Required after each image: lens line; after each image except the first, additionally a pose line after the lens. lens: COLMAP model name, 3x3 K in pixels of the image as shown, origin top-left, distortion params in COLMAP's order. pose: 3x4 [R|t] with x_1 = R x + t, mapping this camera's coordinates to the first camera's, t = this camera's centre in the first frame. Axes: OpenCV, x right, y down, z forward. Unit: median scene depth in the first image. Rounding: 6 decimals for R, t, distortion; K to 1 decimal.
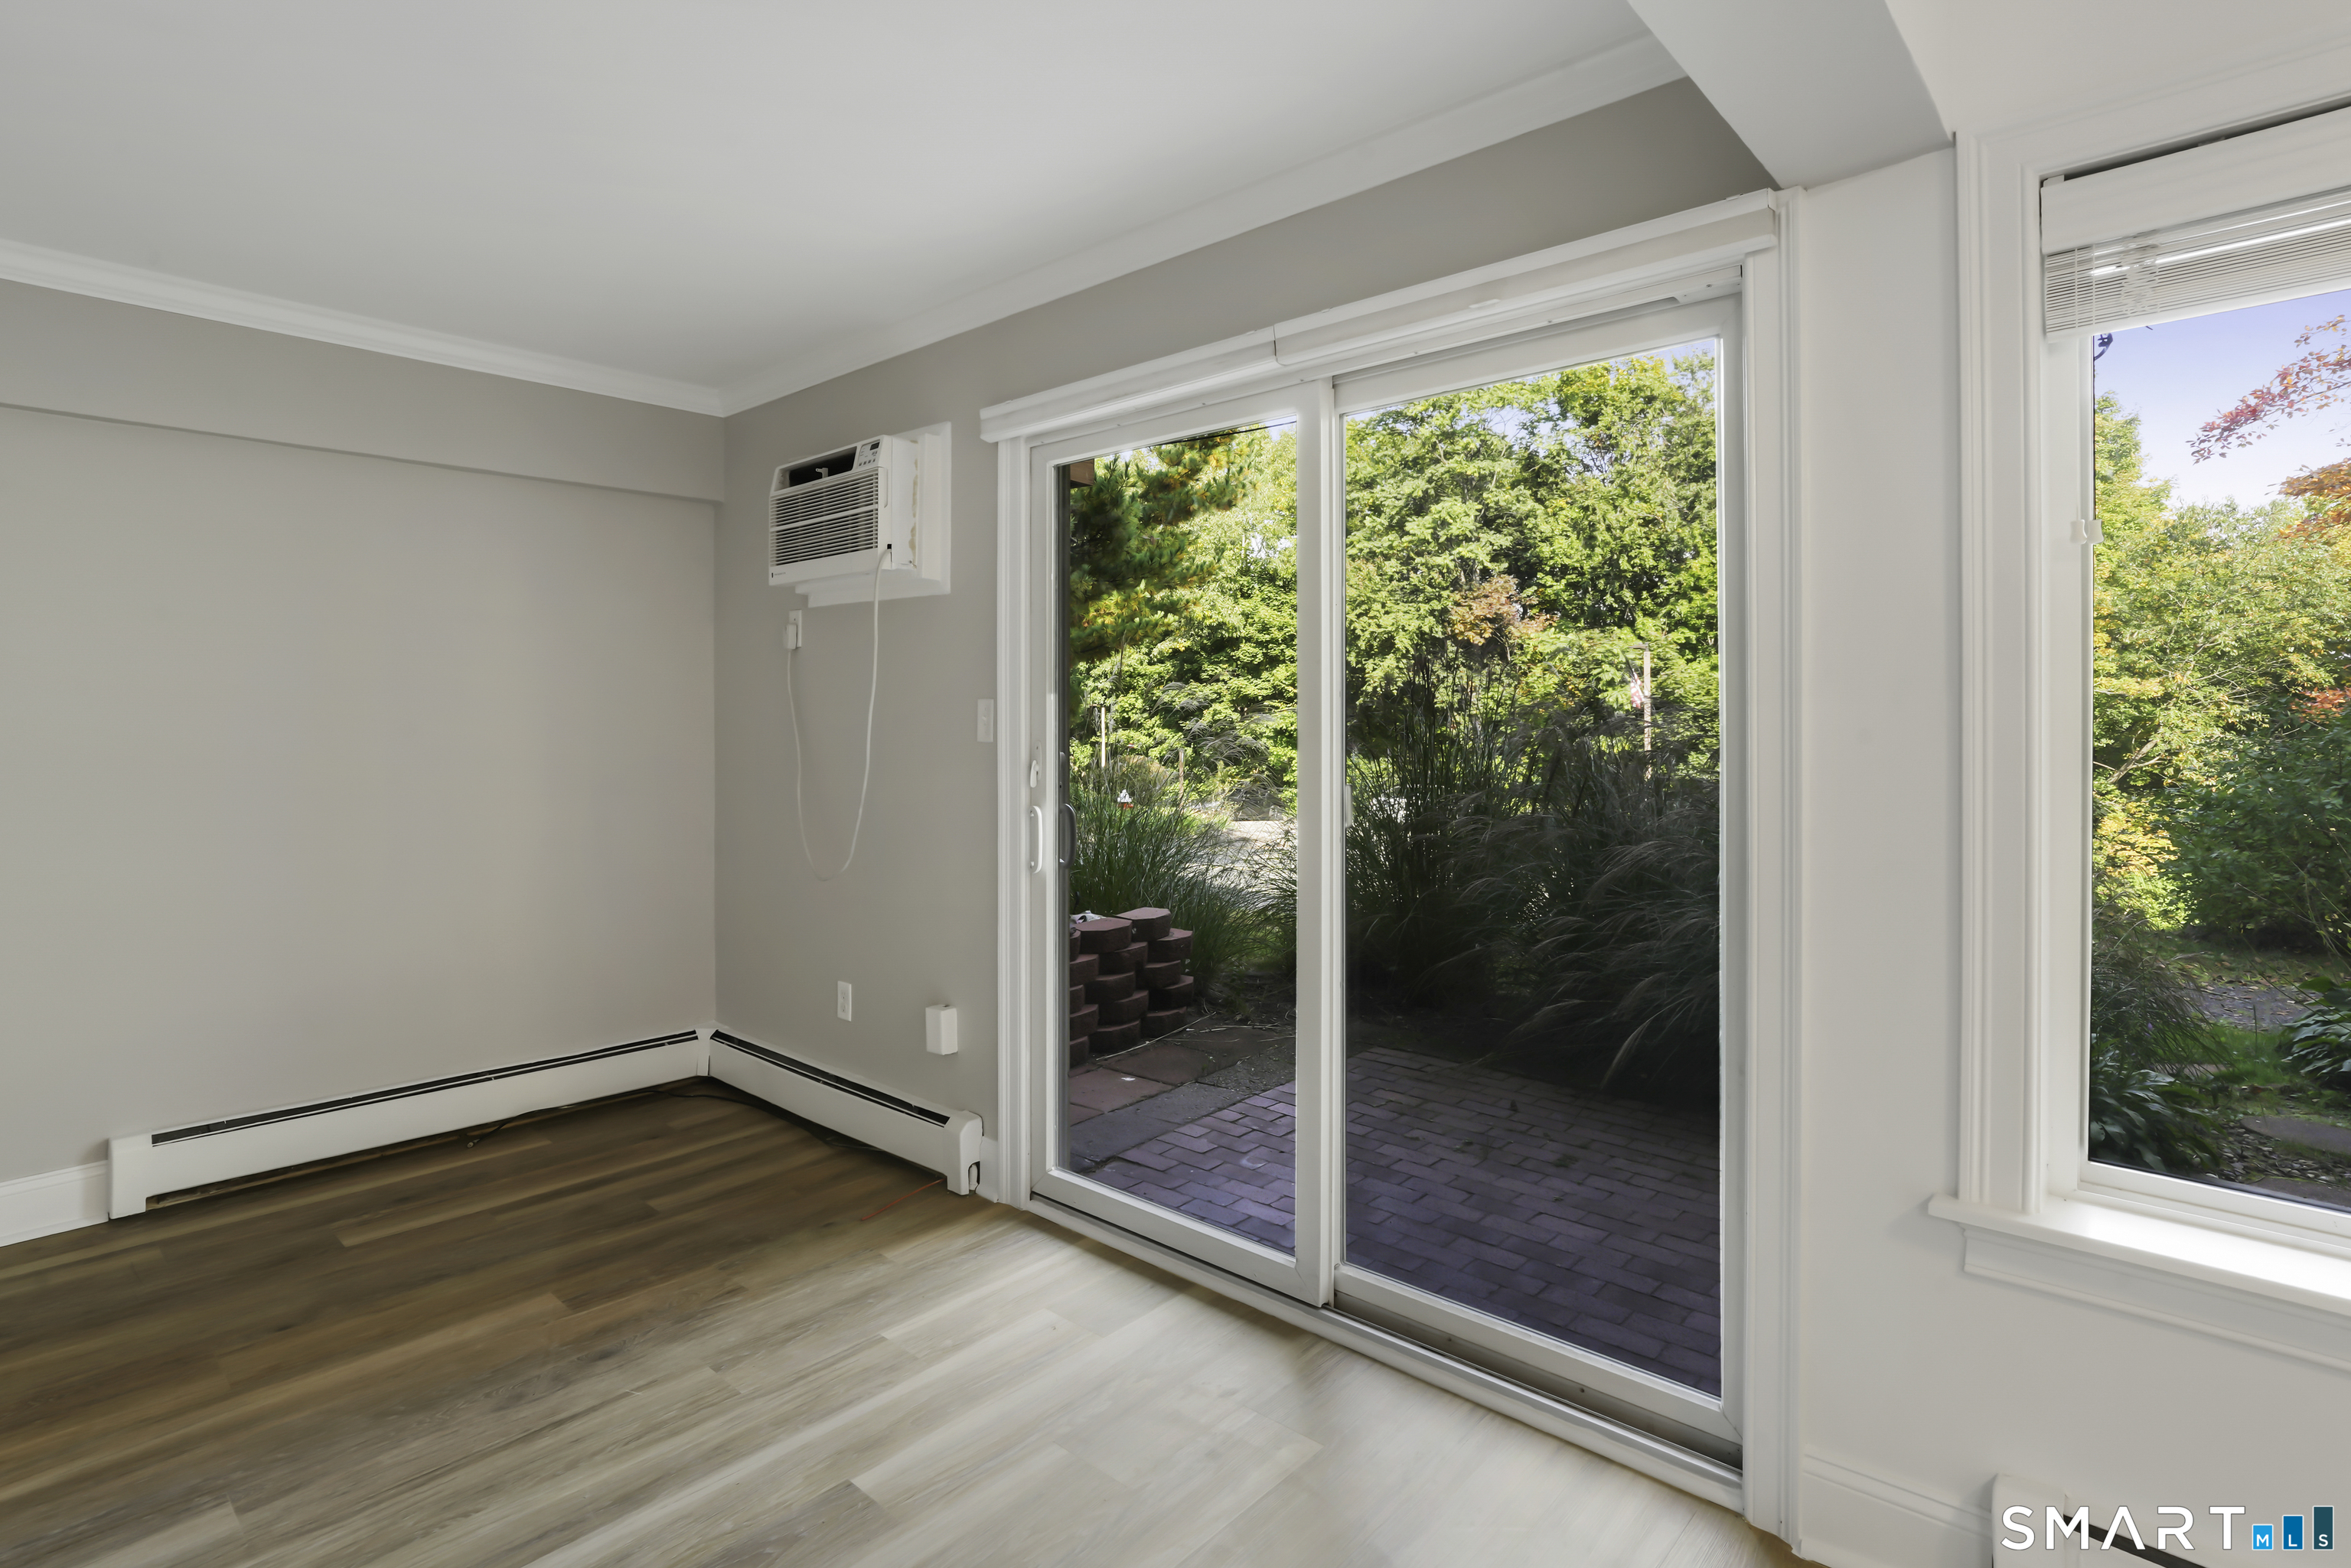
lens RADIAL K [[1168.9, 0, 1177.1], [0, 1168.9, 720.0], [0, 0, 1]] dist [-0.018157, 0.001088]
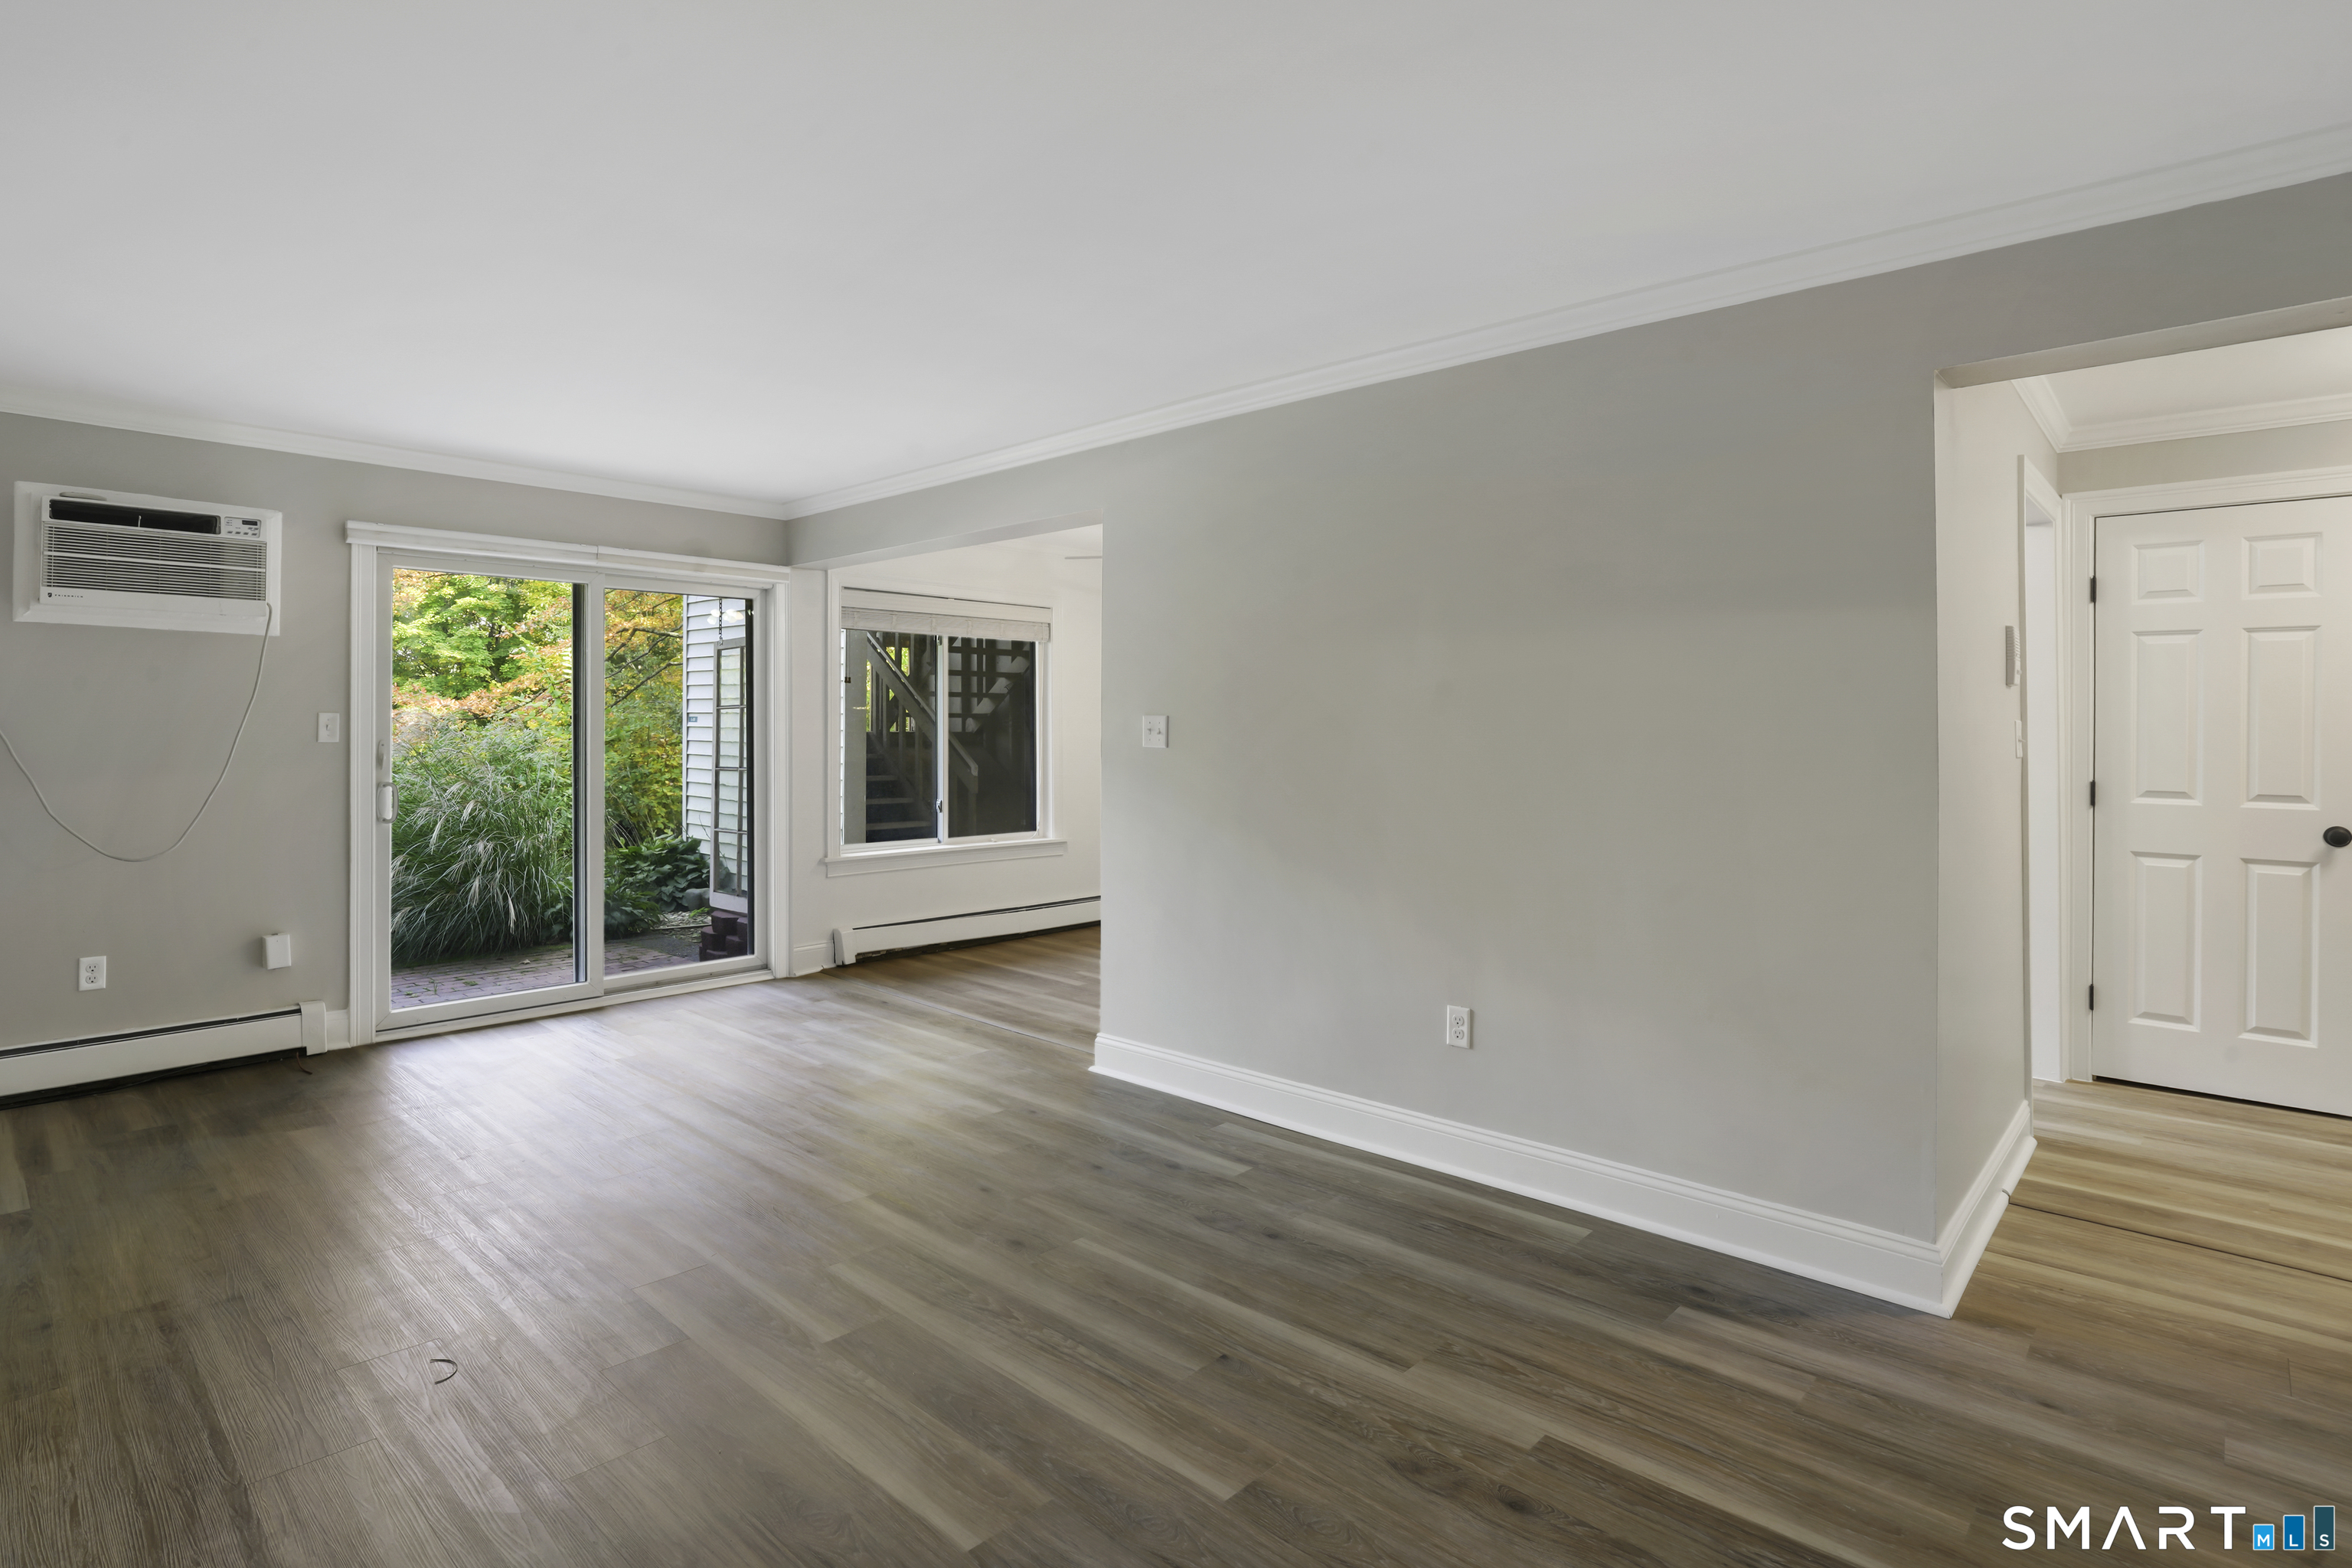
lens RADIAL K [[1183.9, 0, 1180.9], [0, 1183.9, 713.1], [0, 0, 1]] dist [-0.029880, 0.012400]
pose [[0.014094, 0.015323, 0.999783, -0.147864], [0.003228, 0.999877, -0.015370, 0.000787], [-0.999895, 0.003444, 0.014043, -0.008450]]
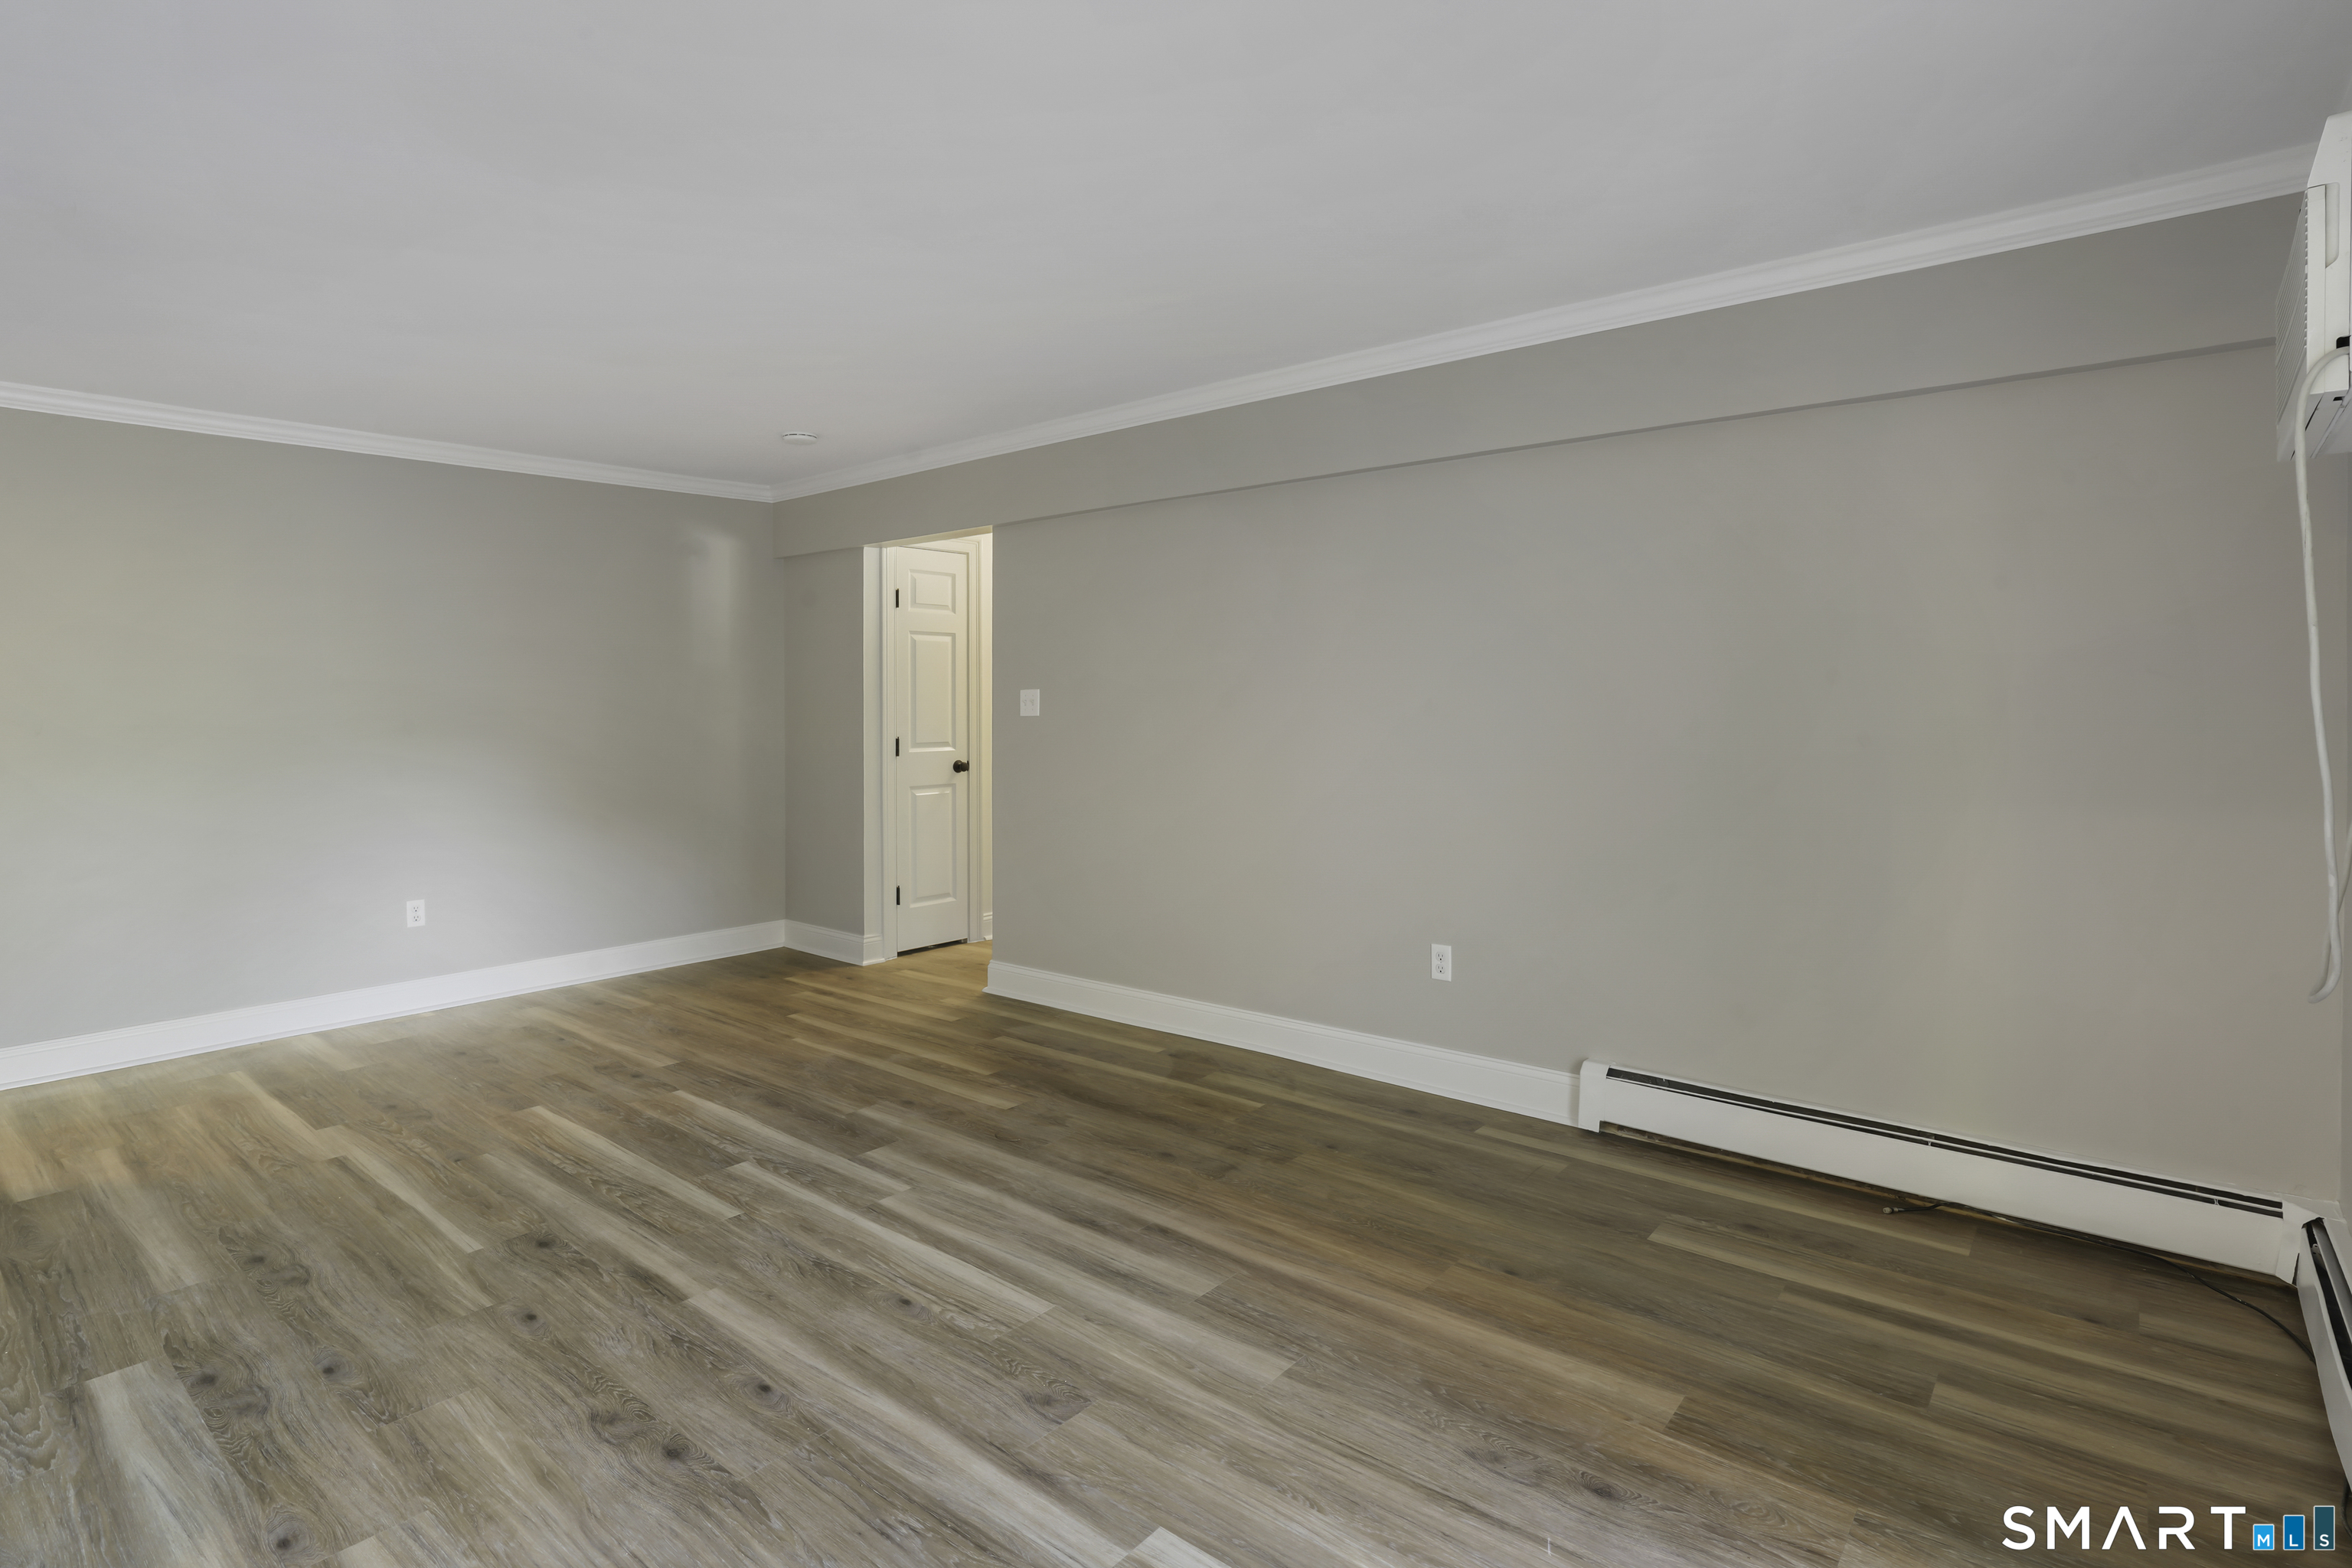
lens RADIAL K [[1169.3, 0, 1165.1], [0, 1169.3, 732.5], [0, 0, 1]] dist [-0.036822, 0.008770]
pose [[0.030033, 0.029935, -0.999101, 0.018843], [0.001342, 0.999549, 0.029989, -0.000126], [0.999548, -0.002241, 0.029980, 0.046032]]
